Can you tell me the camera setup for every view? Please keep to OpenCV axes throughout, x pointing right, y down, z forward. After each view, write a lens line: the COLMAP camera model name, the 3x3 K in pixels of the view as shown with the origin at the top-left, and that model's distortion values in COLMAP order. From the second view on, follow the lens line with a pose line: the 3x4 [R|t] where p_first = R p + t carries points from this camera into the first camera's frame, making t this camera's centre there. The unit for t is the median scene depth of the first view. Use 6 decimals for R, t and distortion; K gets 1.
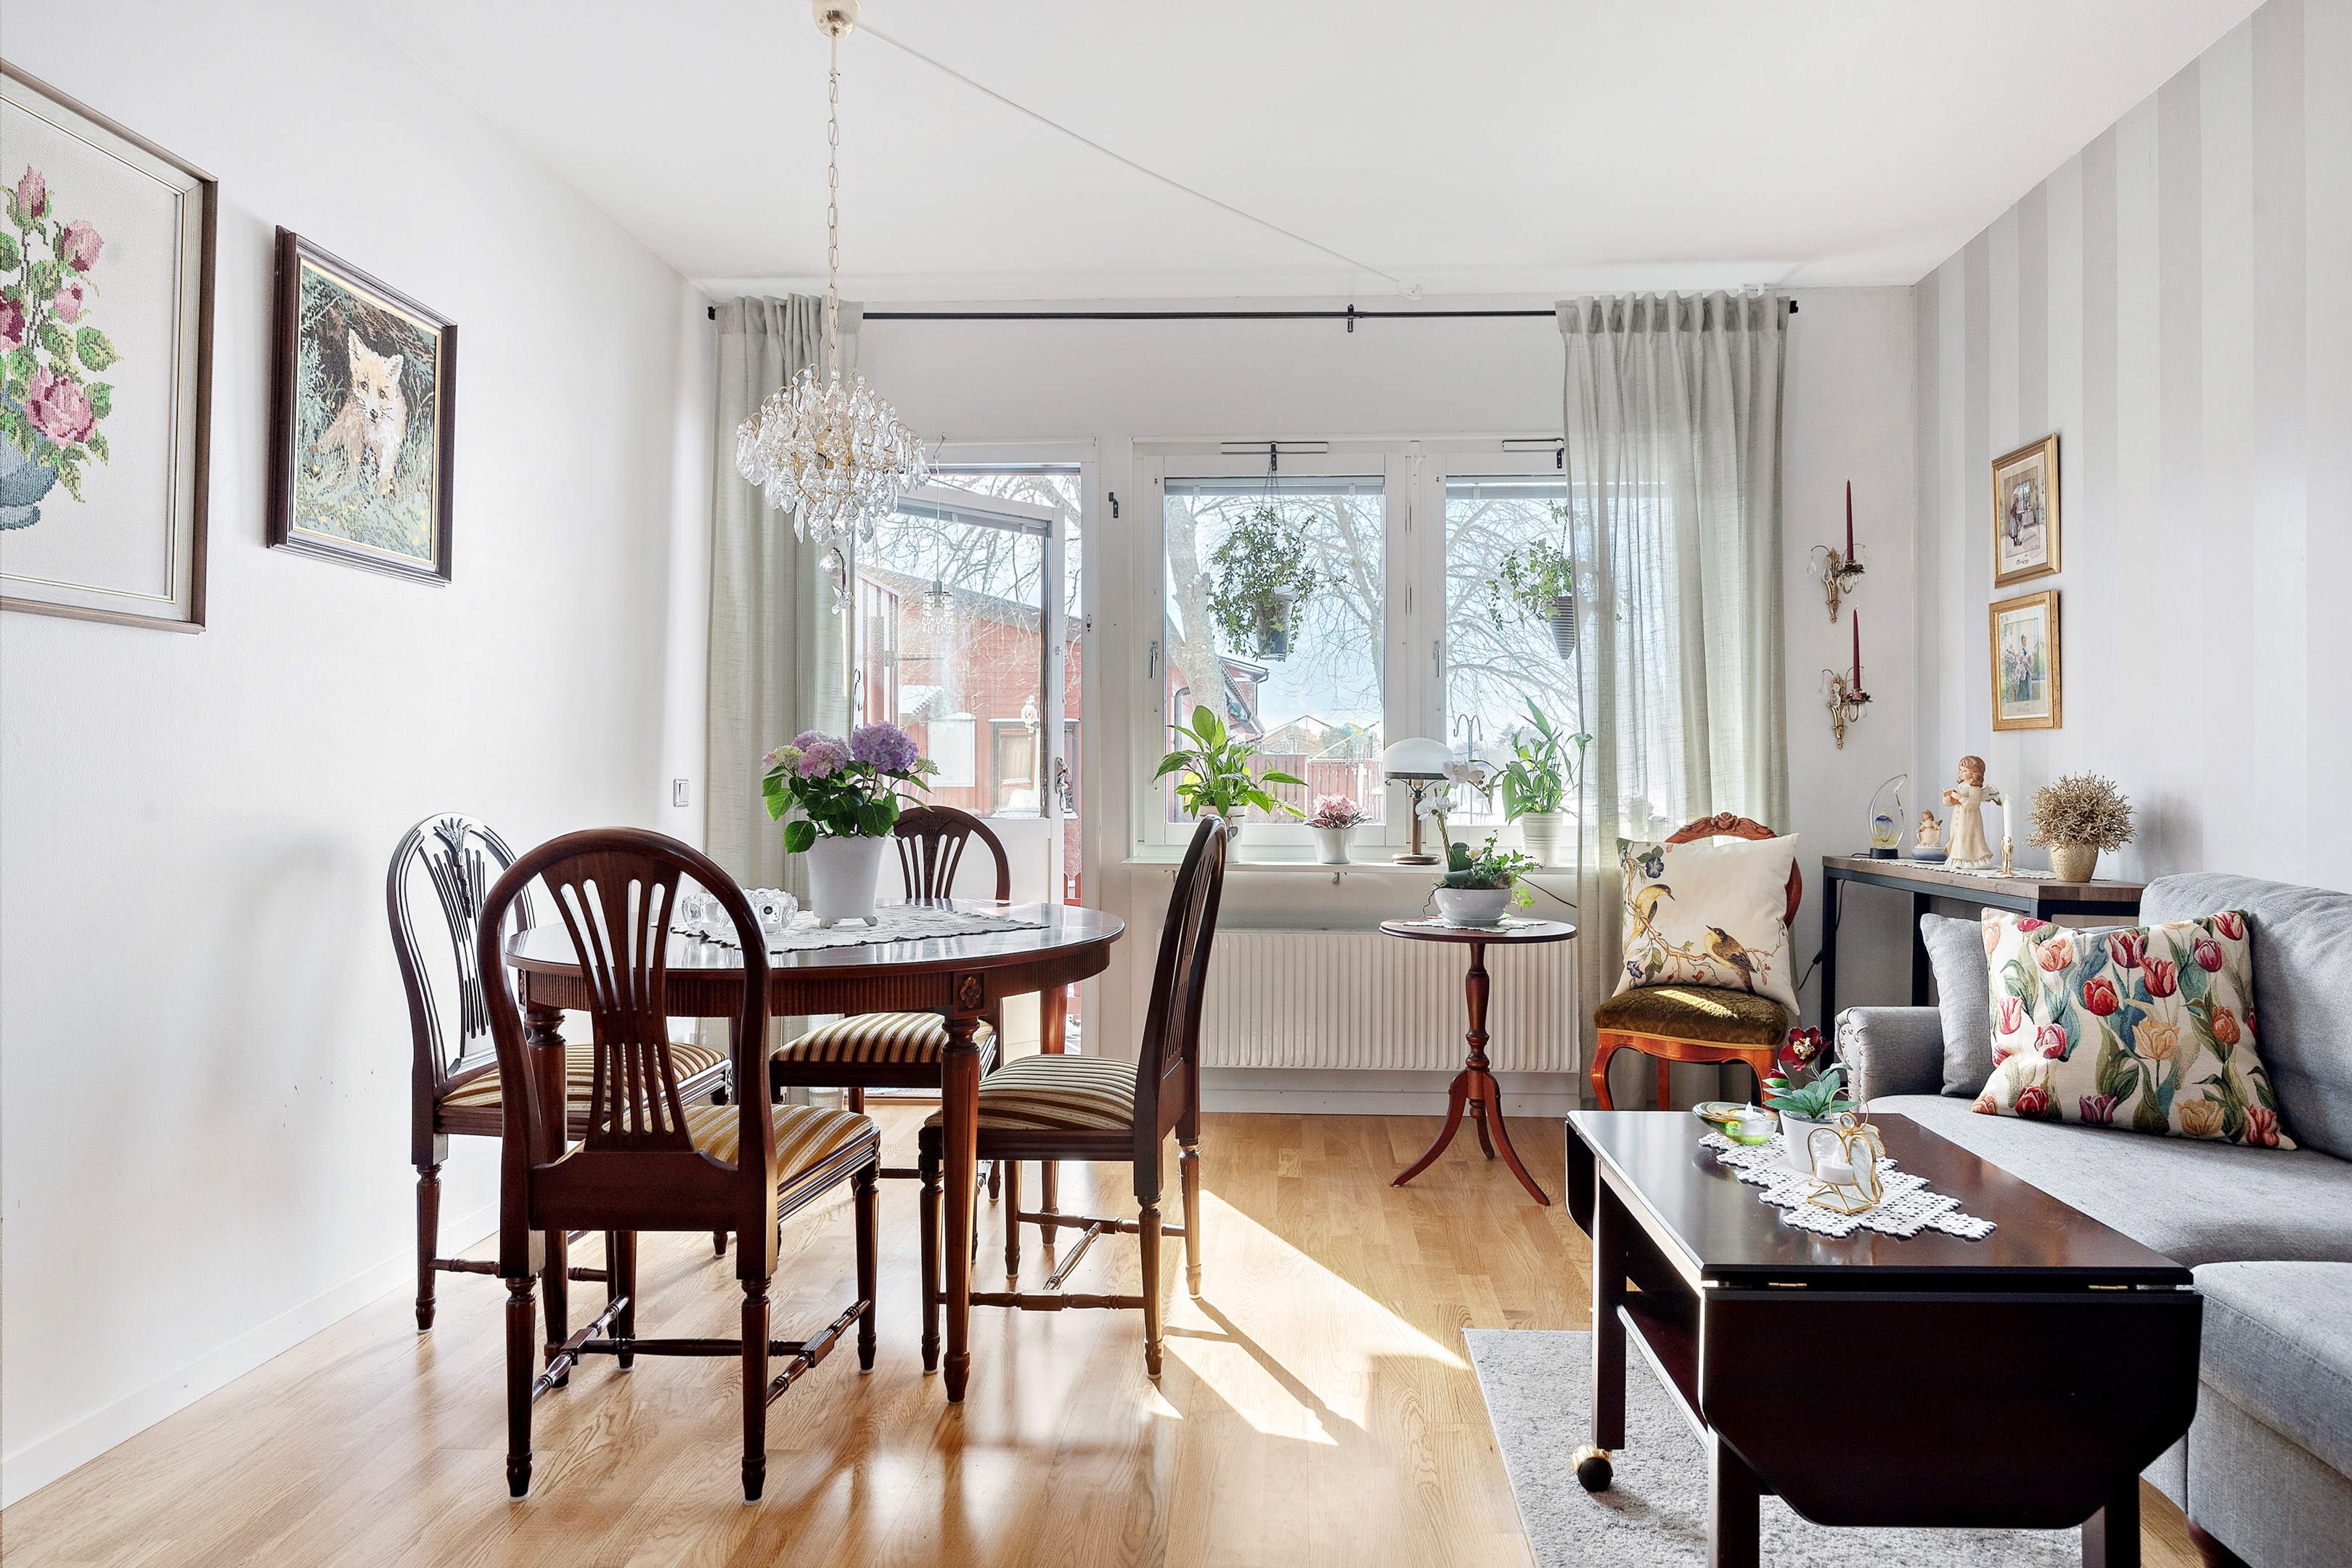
lens RADIAL K [[1339.0, 0, 1187.0], [0, 1339.0, 773.0], [0, 0, 1]] dist [-0.006405, -0.002388]
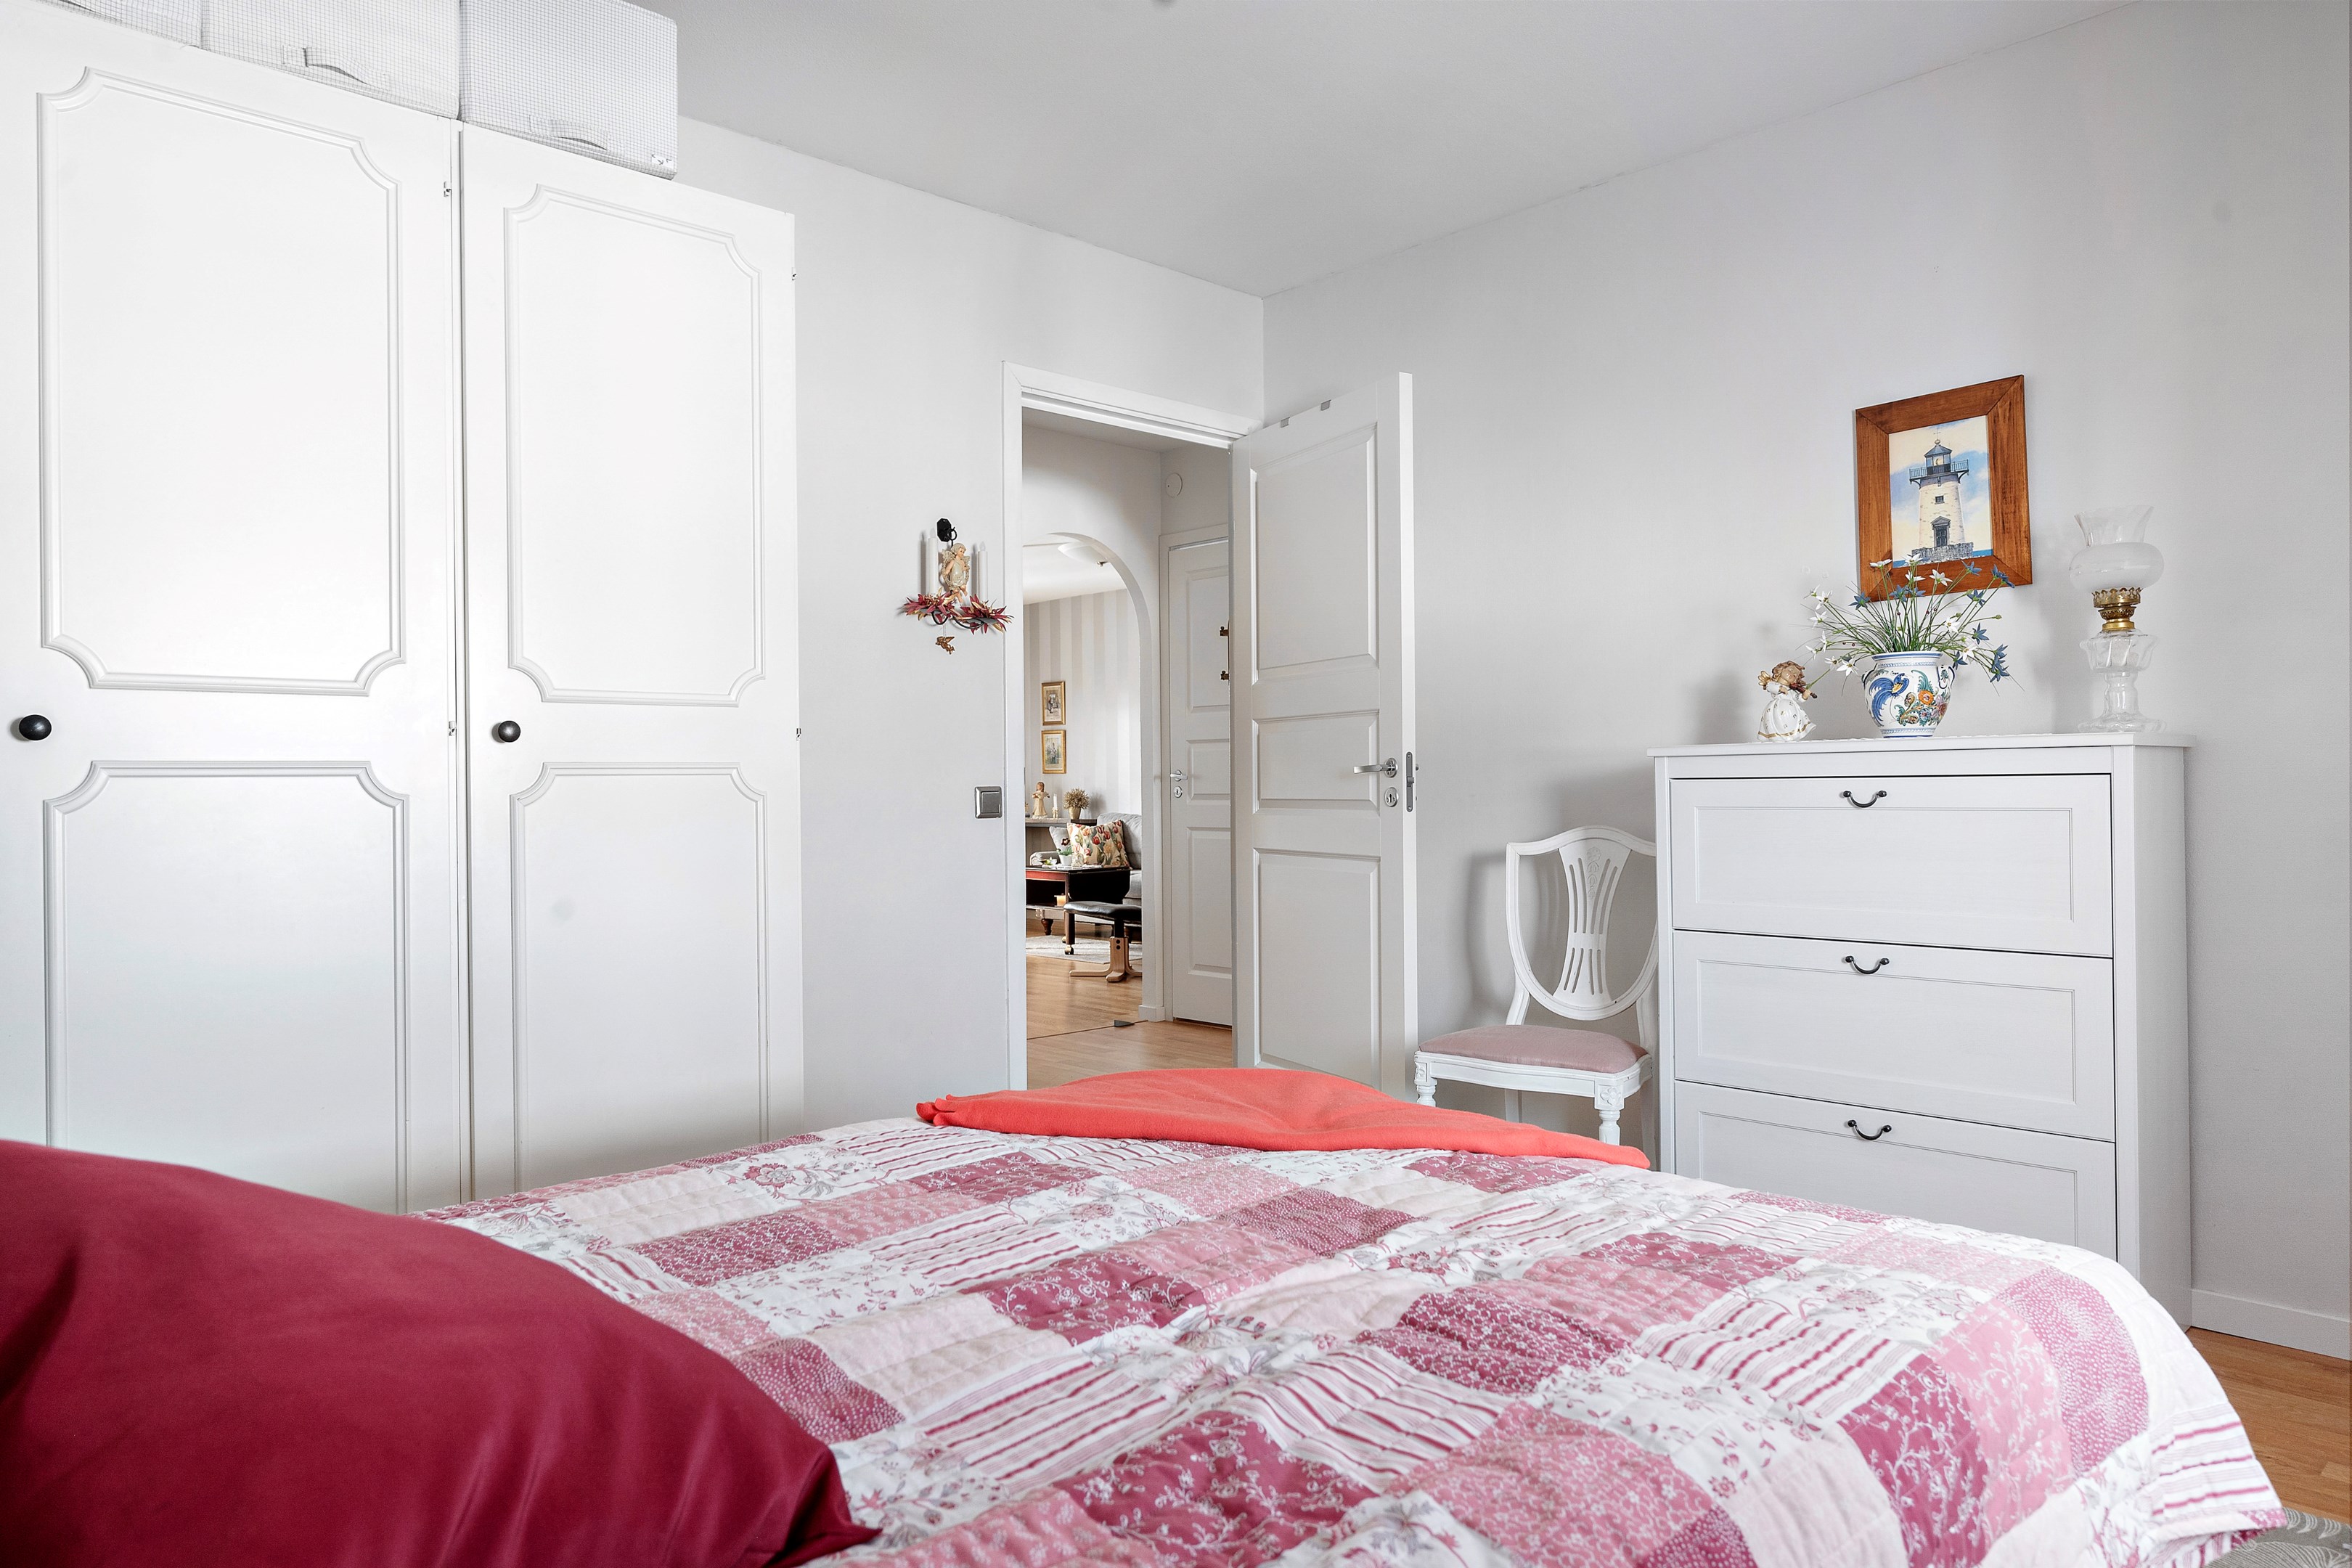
lens RADIAL K [[1533.1, 0, 1174.7], [0, 1533.1, 784.9], [0, 0, 1]] dist [-0.000307, -0.000001]
pose [[0.708862, -0.002877, 0.705341, -1.643915], [0.003426, 0.999994, 0.000636, -0.006778], [-0.705339, 0.001966, 0.708868, -1.679135]]
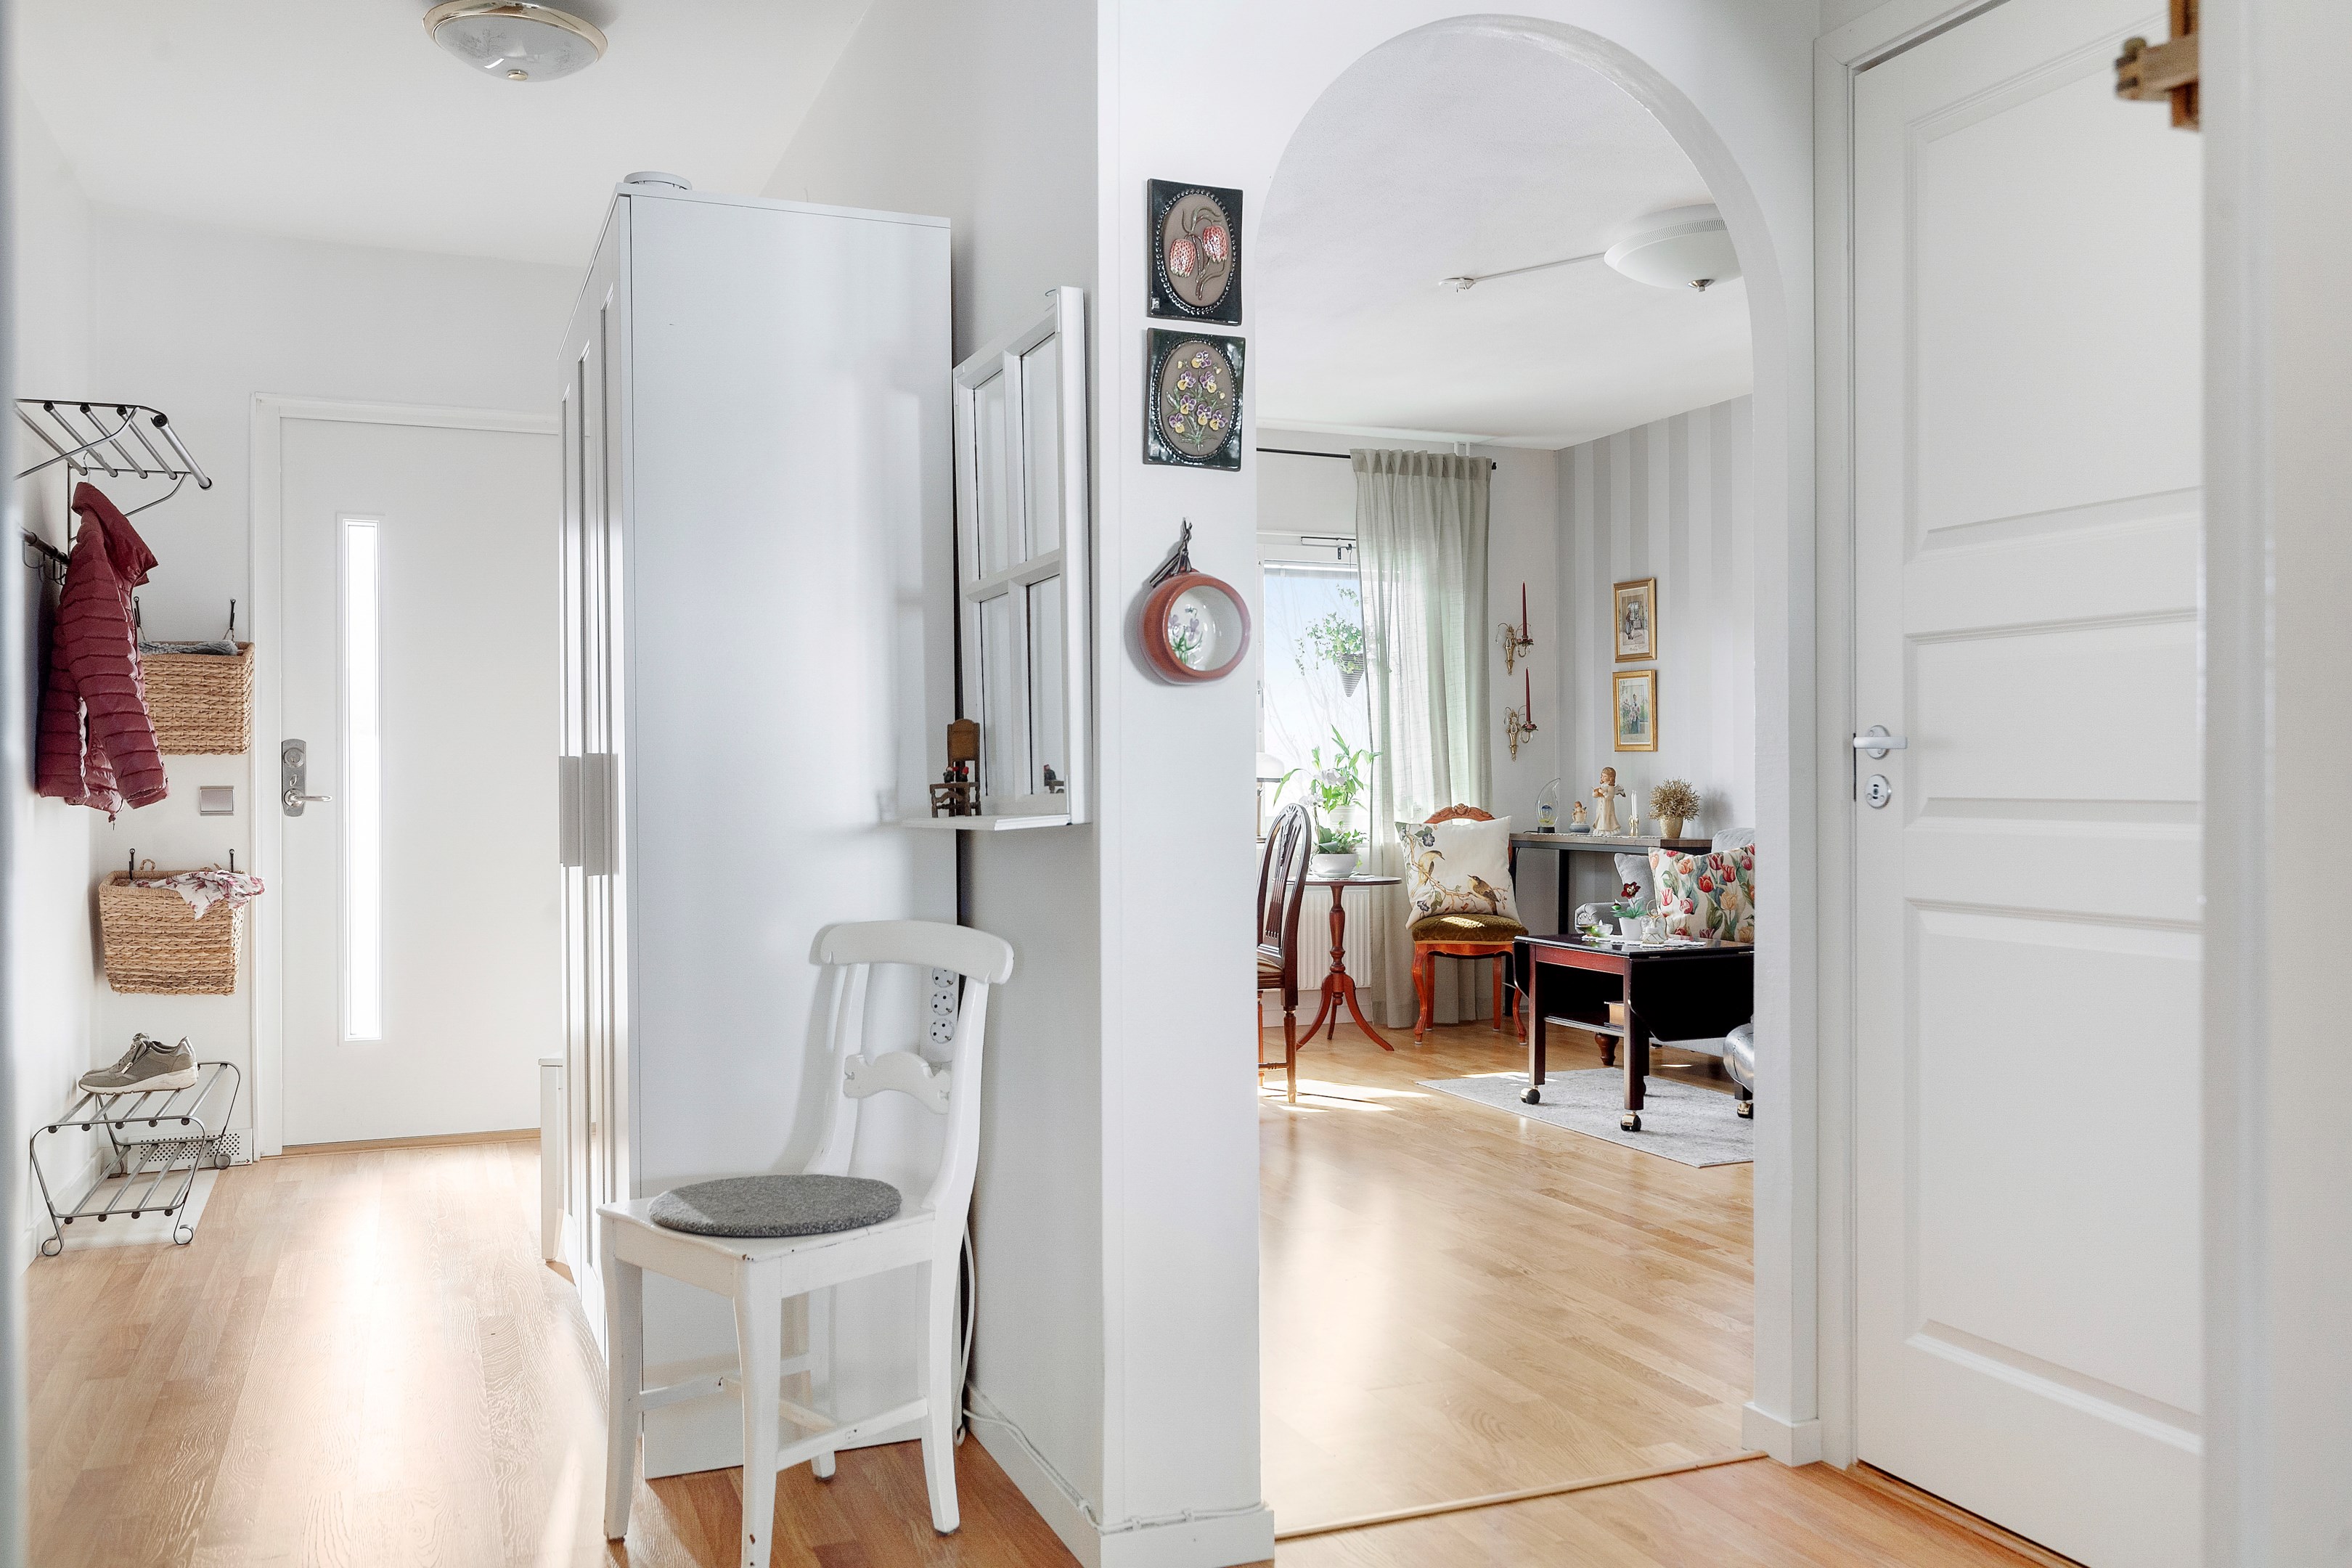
lens RADIAL K [[1928.6, 0, 1174.9], [0, 1928.6, 786.4], [0, 0, 1]] dist [0.009587, 0.001746]
pose [[0.908907, -0.002909, 0.416988, -0.869770], [0.000034, 0.999976, 0.006900, -0.005427], [-0.416998, -0.006257, 0.908886, -0.917014]]
